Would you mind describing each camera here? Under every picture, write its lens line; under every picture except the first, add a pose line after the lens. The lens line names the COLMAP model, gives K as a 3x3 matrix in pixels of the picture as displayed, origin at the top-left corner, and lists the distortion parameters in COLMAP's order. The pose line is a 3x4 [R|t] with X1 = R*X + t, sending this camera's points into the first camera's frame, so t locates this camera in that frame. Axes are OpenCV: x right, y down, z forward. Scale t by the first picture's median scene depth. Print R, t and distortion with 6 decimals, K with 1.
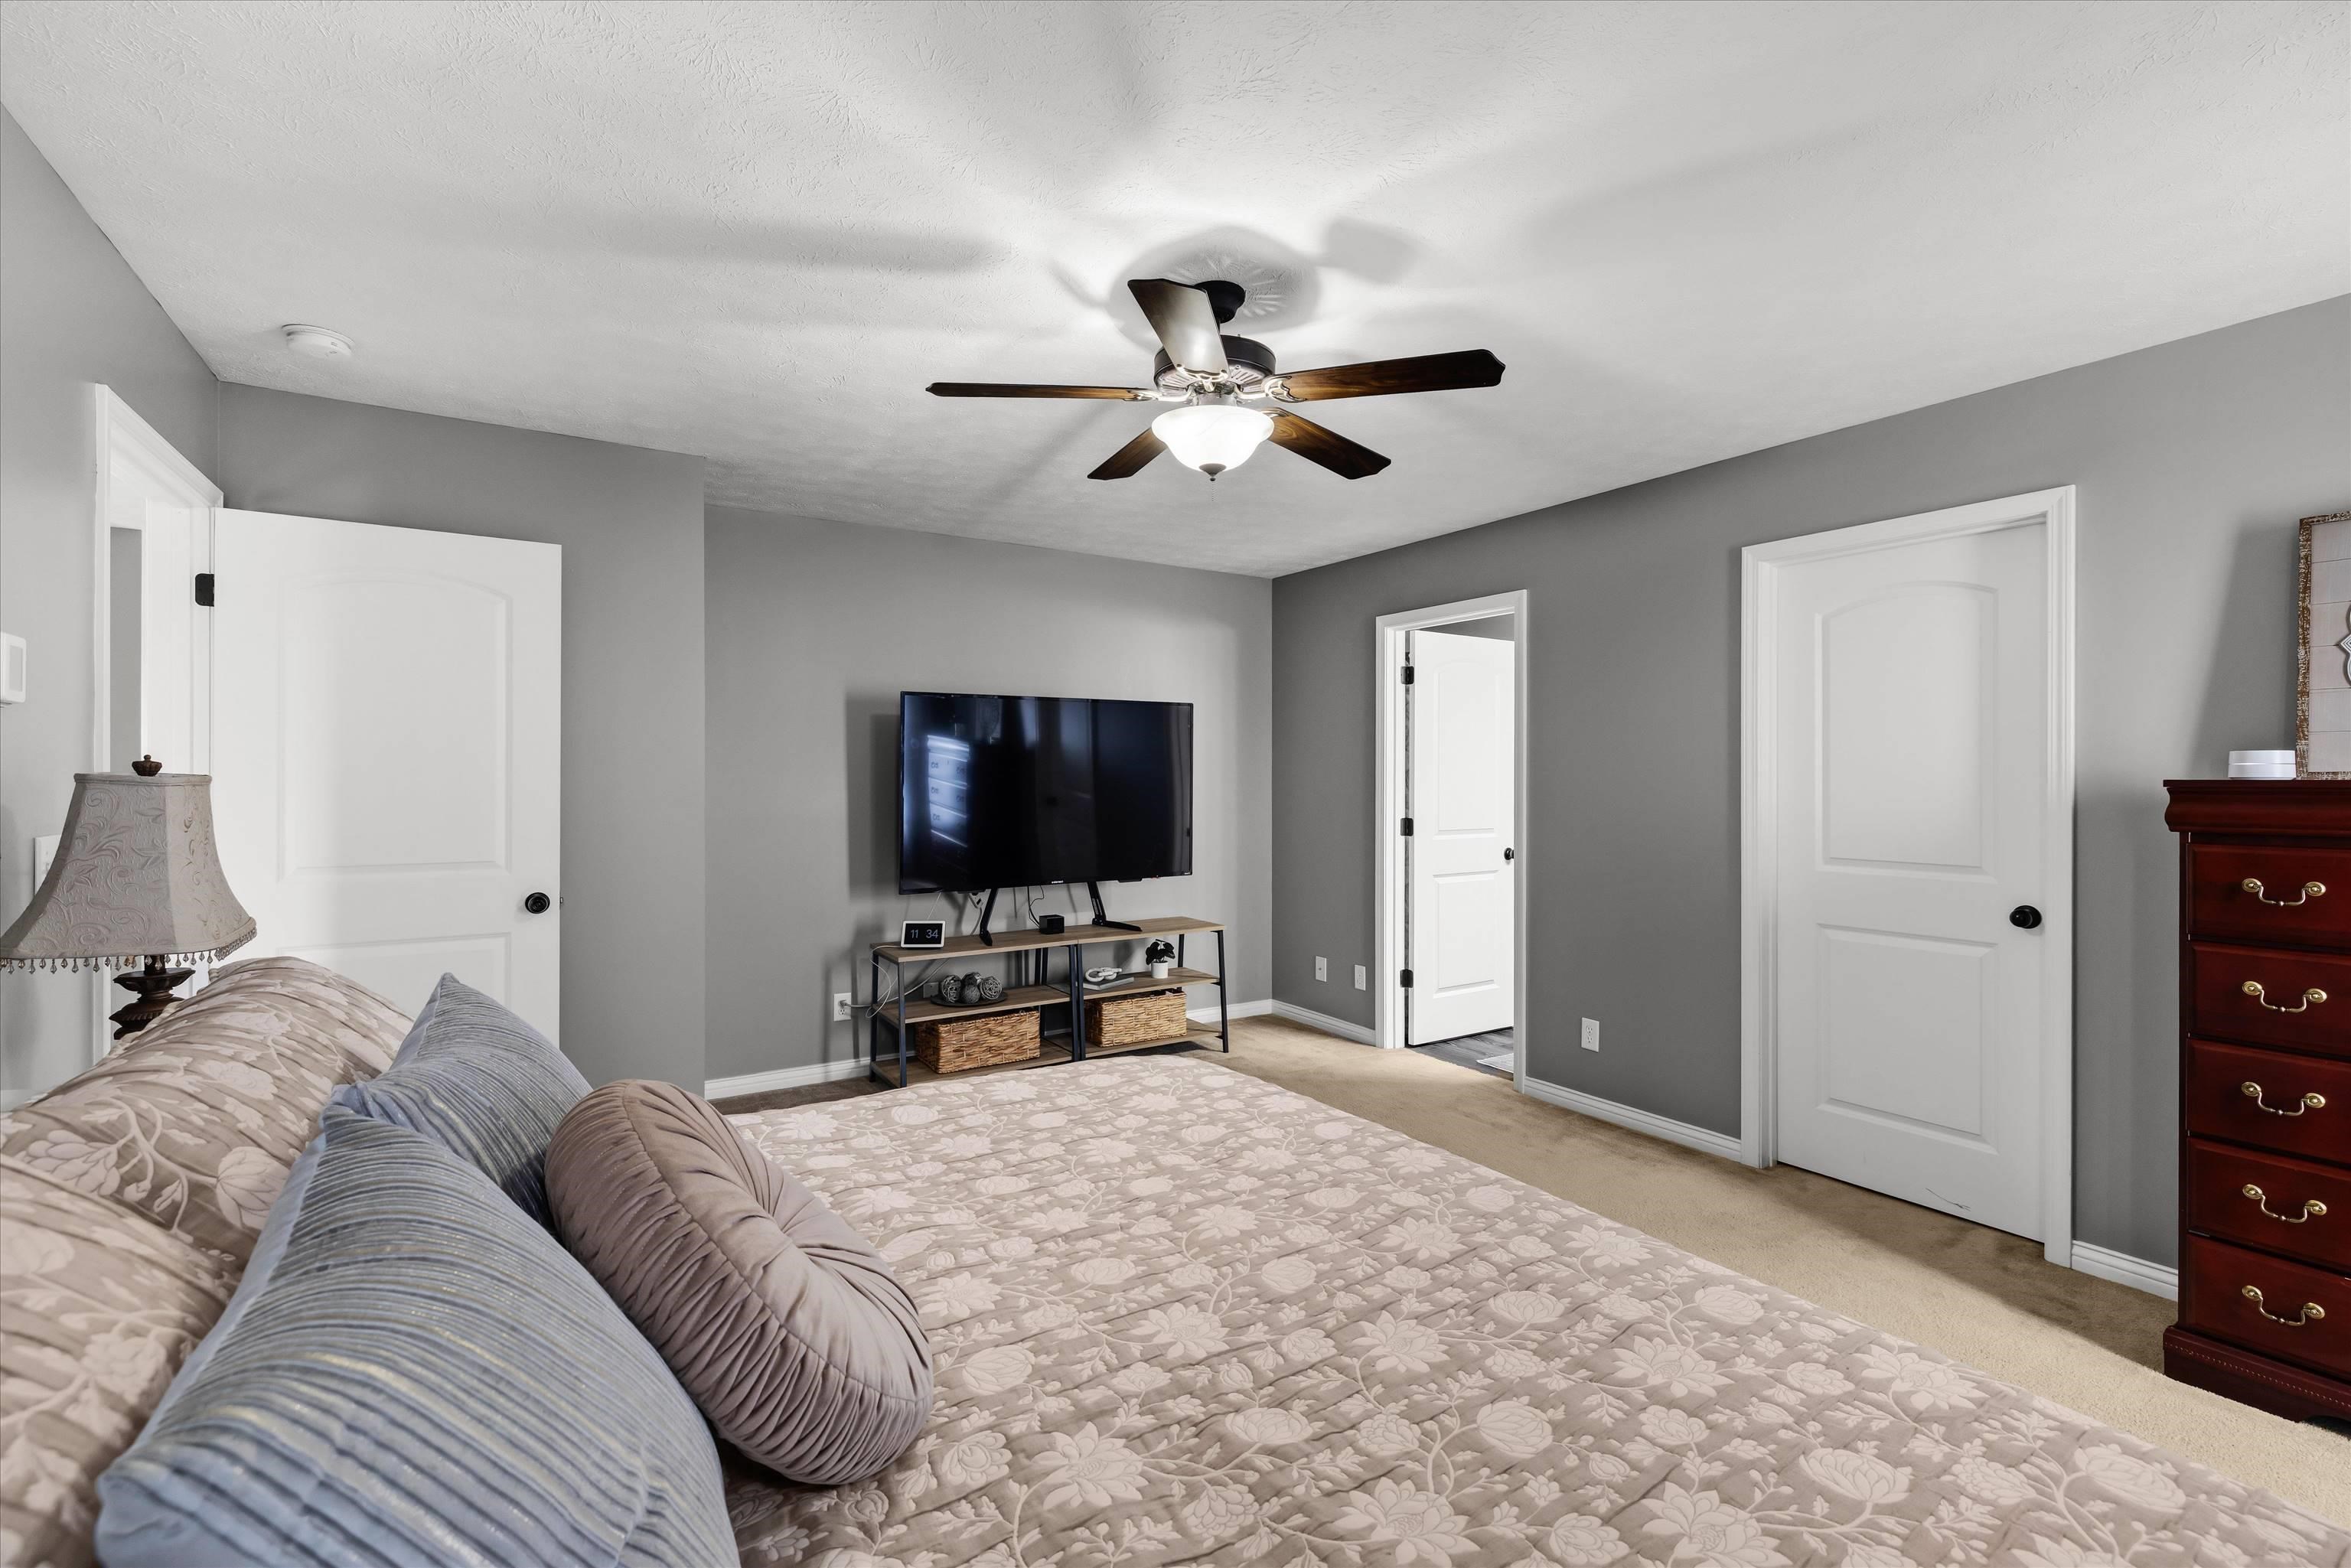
lens RADIAL K [[1027.9, 0, 1163.7], [0, 1027.9, 772.3], [0, 0, 1]] dist [-0.003068, 0.001889]
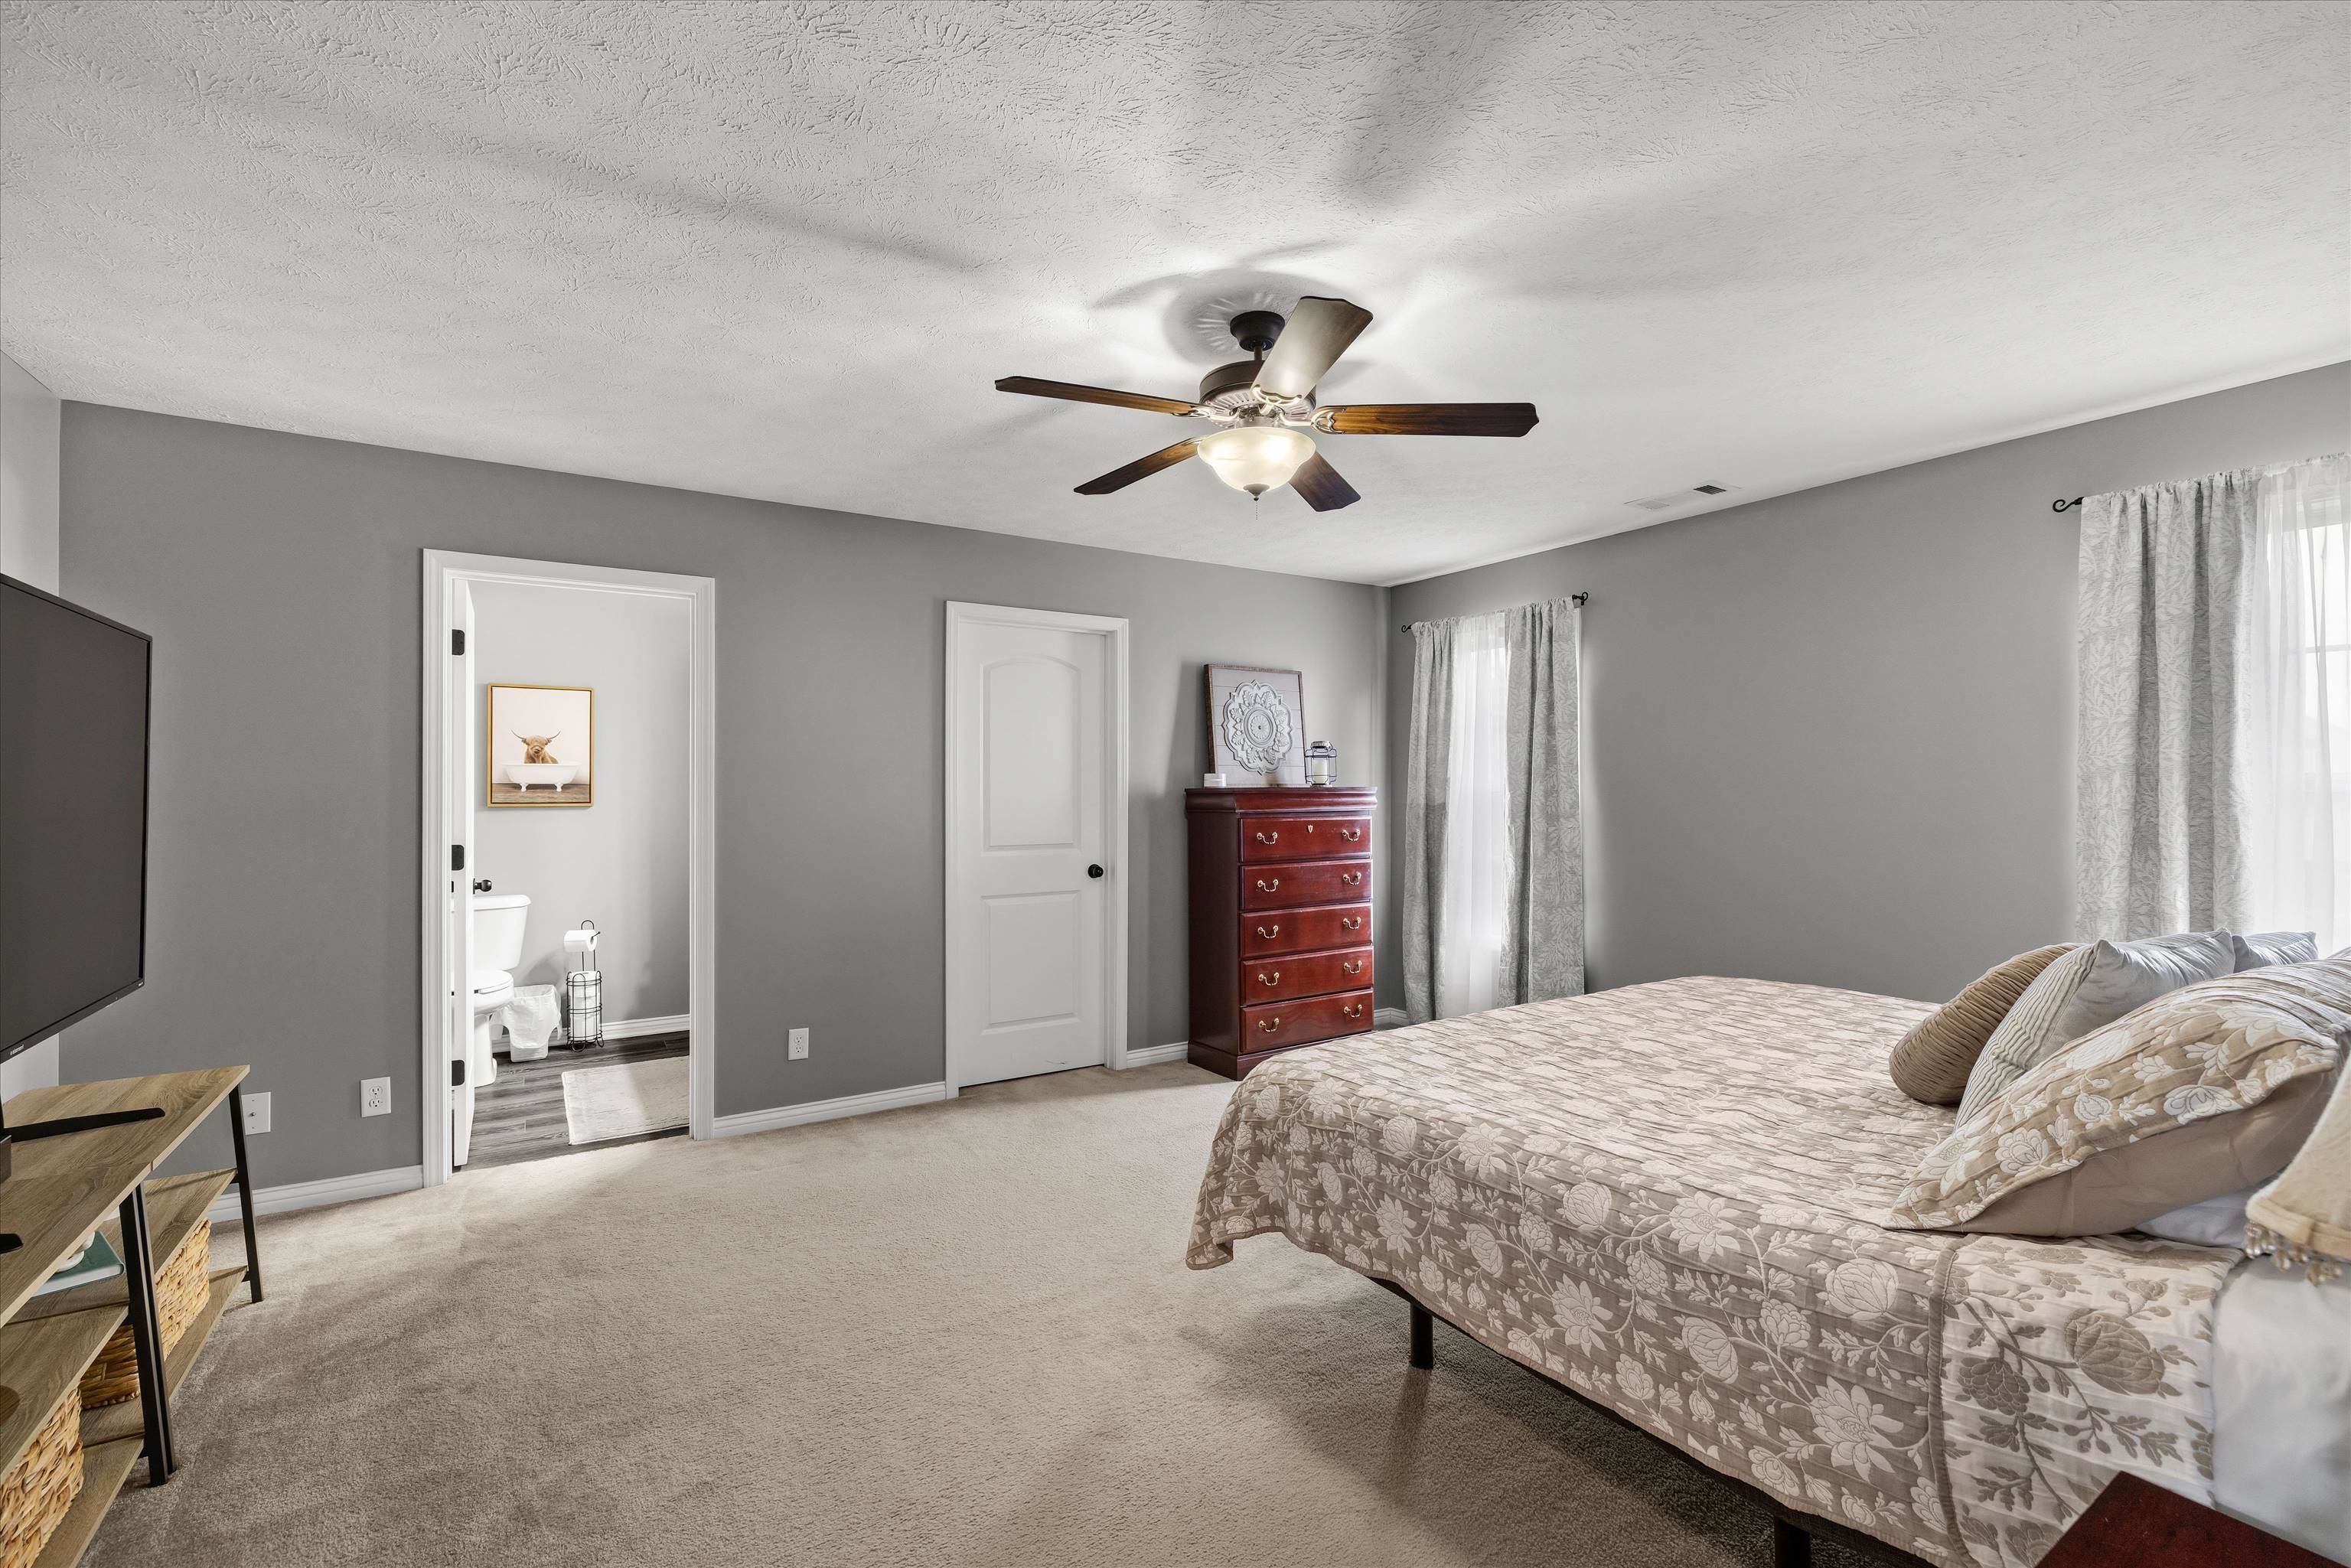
lens RADIAL K [[1027.9, 0, 1163.8], [0, 1027.9, 781.2], [0, 0, 1]] dist [-0.003068, 0.001889]
pose [[-0.010344, 0.004704, 0.999935, -0.743925], [-0.004474, 0.999979, -0.004751, 0.002947], [-0.999936, -0.004523, -0.010323, 0.827195]]
